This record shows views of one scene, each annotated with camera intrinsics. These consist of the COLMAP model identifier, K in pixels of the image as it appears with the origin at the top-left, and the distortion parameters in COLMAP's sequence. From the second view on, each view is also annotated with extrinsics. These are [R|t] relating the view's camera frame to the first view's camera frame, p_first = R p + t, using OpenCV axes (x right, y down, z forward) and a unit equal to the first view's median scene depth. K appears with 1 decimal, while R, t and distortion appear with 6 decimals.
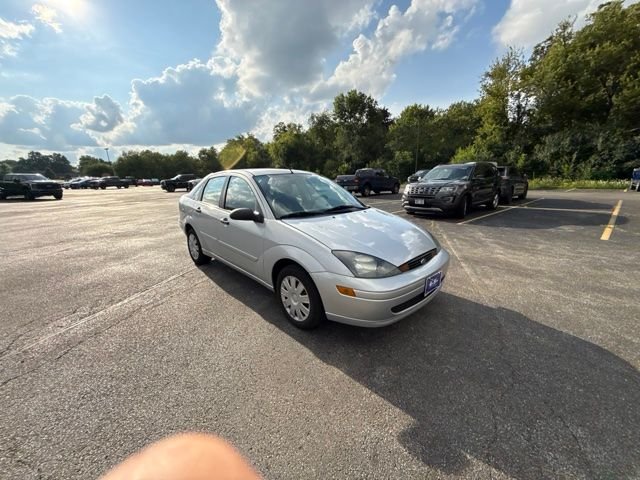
lens RADIAL K [[253.8, 0, 321.3], [0, 253.8, 245.8], [0, 0, 1]] dist [0.000538, -0.000397]
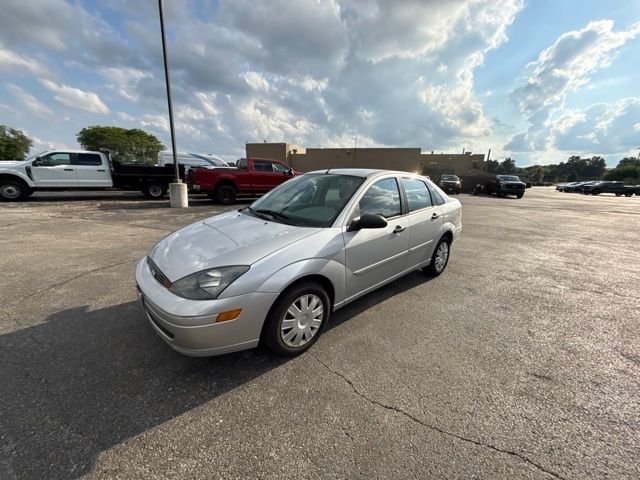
lens RADIAL K [[253.8, 0, 321.3], [0, 253.8, 240.2], [0, 0, 1]] dist [0.000538, -0.000397]
pose [[-0.021612, 0.263224, -0.964493, 0.052443], [-0.294904, 0.920115, 0.257721, -0.019052], [0.955282, 0.290003, 0.057741, 0.063874]]
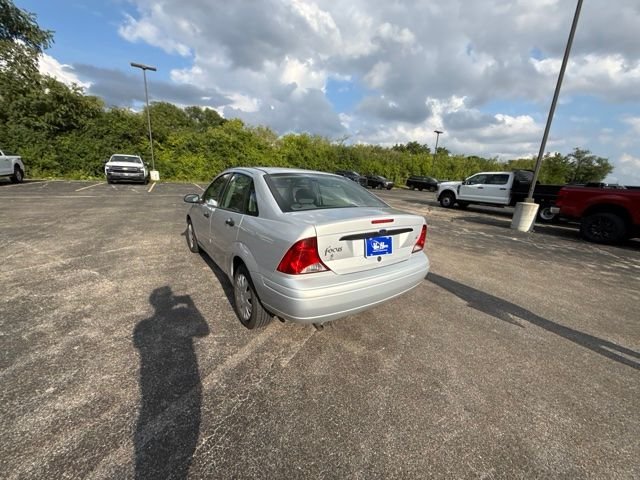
lens RADIAL K [[253.8, 0, 321.2], [0, 253.8, 242.7], [0, 0, 1]] dist [0.000538, -0.000397]
pose [[-0.987555, -0.070366, 0.140652, -0.036905], [0.008133, 0.870279, 0.492491, -0.037062], [-0.157061, 0.487506, -0.858877, 0.134854]]
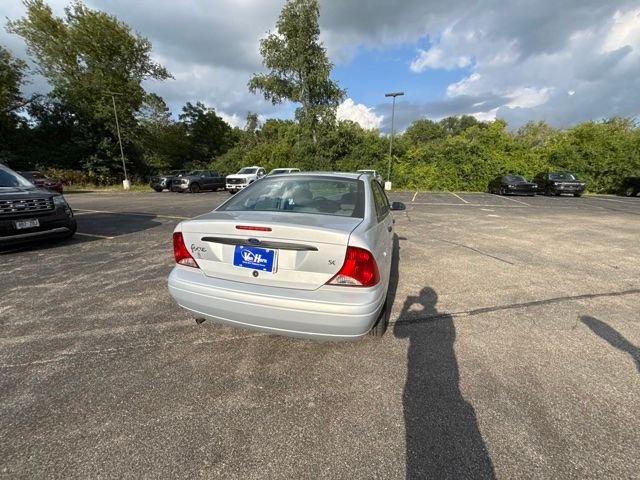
lens RADIAL K [[253.8, 0, 321.9], [0, 253.8, 243.2], [0, 0, 1]] dist [0.000538, -0.000397]
pose [[-0.490657, -0.201267, 0.847790, -0.071669], [0.229823, 0.908613, 0.348716, -0.028149], [-0.840498, 0.365942, -0.399561, 0.104779]]
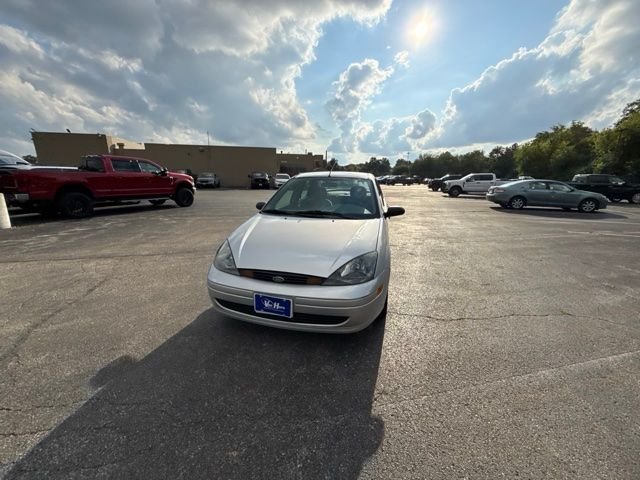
lens RADIAL K [[253.8, 0, 320.3], [0, 253.8, 239.3], [0, 0, 1]] dist [0.000538, -0.000397]
pose [[0.523074, 0.225951, -0.821791, 0.051437], [-0.245283, 0.963333, 0.108744, -0.008986], [0.816229, 0.144690, 0.559316, 0.026262]]
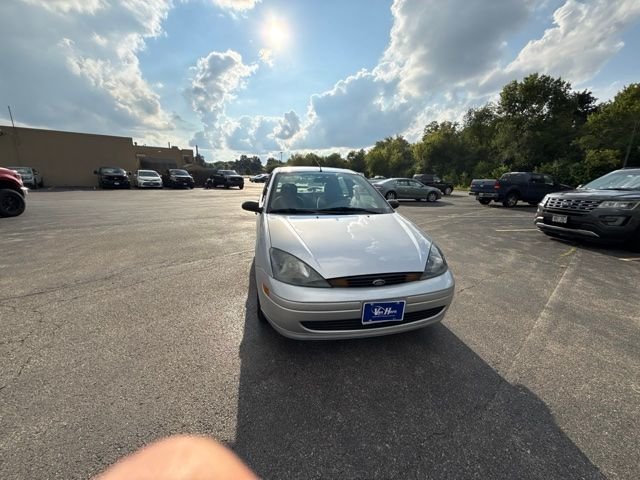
lens RADIAL K [[253.8, 0, 321.8], [0, 253.8, 245.6], [0, 0, 1]] dist [0.000538, -0.000397]
pose [[0.858439, 0.164544, -0.485807, 0.026898], [-0.167721, 0.985129, 0.037298, -0.002242], [0.484720, 0.049462, 0.873270, 0.009240]]
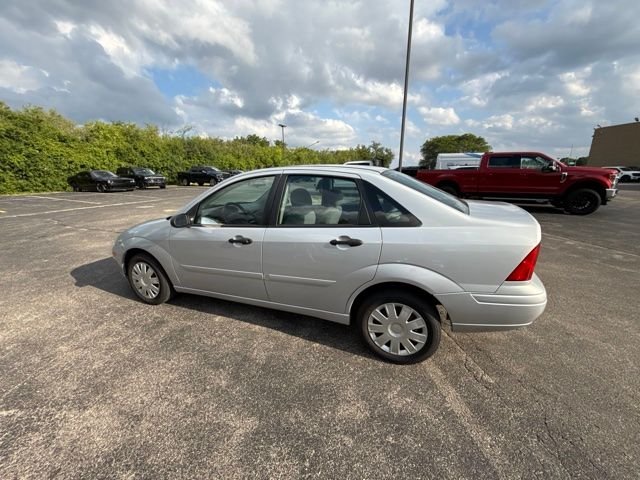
lens RADIAL K [[253.8, 0, 321.6], [0, 253.8, 243.2], [0, 0, 1]] dist [0.000538, -0.000397]
pose [[-0.907998, 0.137907, -0.395629, 0.005013], [-0.083923, 0.865274, 0.494224, -0.033855], [0.410484, 0.481957, -0.774093, 0.120220]]
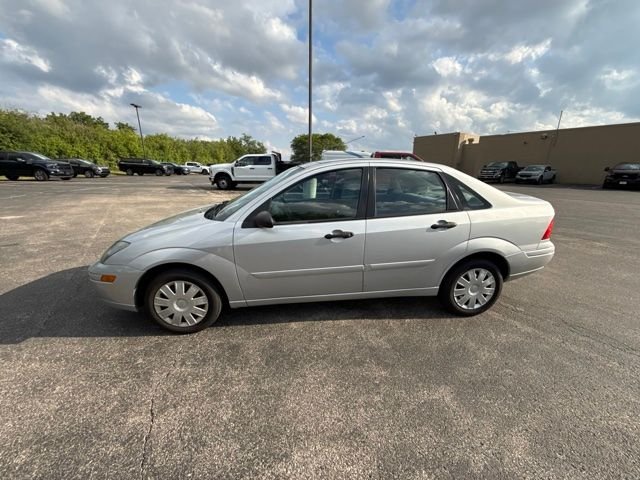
lens RADIAL K [[253.8, 0, 322.1], [0, 253.8, 242.0], [0, 0, 1]] dist [0.000538, -0.000397]
pose [[-0.610444, 0.236469, -0.755937, 0.033443], [-0.206729, 0.873746, 0.440263, -0.028728], [0.764605, 0.425030, -0.484488, 0.099951]]
